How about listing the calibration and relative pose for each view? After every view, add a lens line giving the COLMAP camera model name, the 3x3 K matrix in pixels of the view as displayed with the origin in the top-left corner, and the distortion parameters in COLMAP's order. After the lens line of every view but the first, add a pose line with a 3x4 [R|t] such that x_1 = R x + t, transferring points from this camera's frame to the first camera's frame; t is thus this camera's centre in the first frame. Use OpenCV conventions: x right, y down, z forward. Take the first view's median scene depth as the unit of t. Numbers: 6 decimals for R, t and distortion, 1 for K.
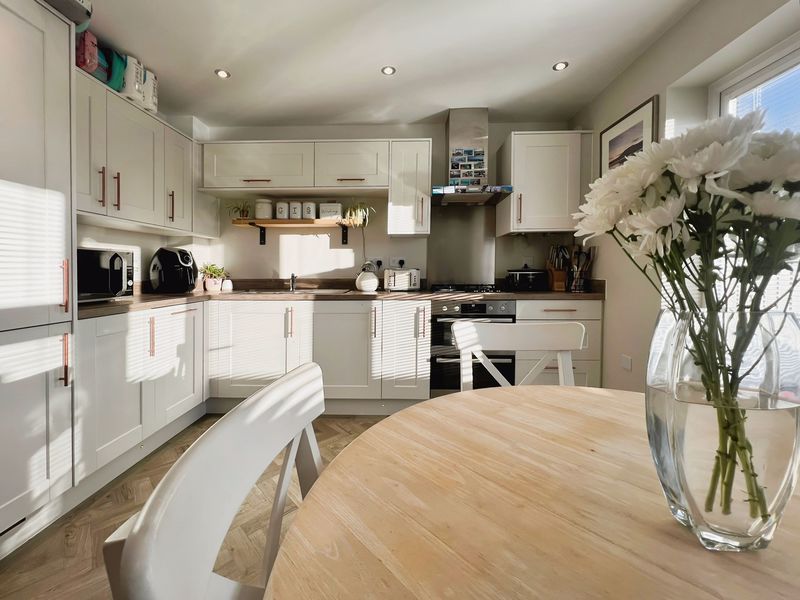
lens RADIAL K [[332.4, 0, 402.6], [0, 332.4, 303.9], [0, 0, 1]] dist [-0.000261, 0.000004]
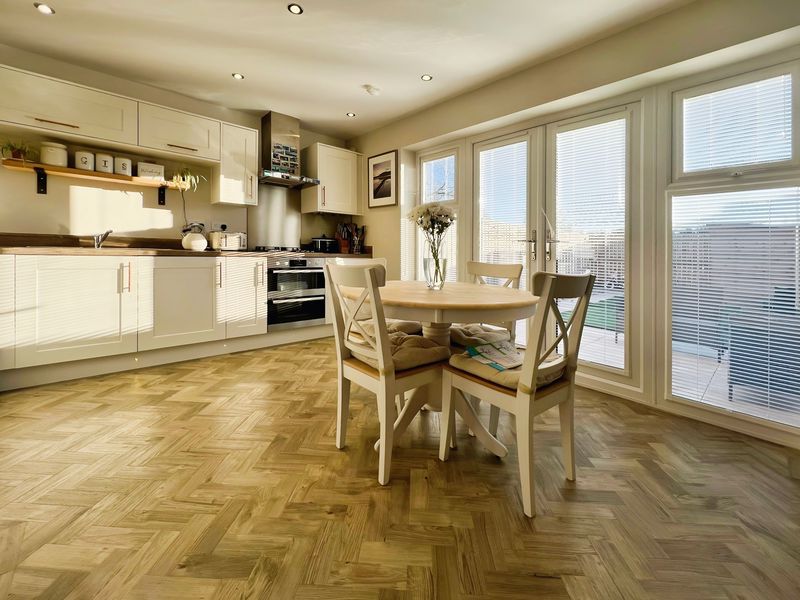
lens RADIAL K [[332.4, 0, 402.6], [0, 332.4, 303.9], [0, 0, 1]] dist [-0.000261, 0.000004]
pose [[0.736237, -0.080380, 0.671933, -0.401434], [0.032421, 0.995970, 0.083620, 0.077847], [-0.675947, -0.039780, 0.735876, -0.336441]]
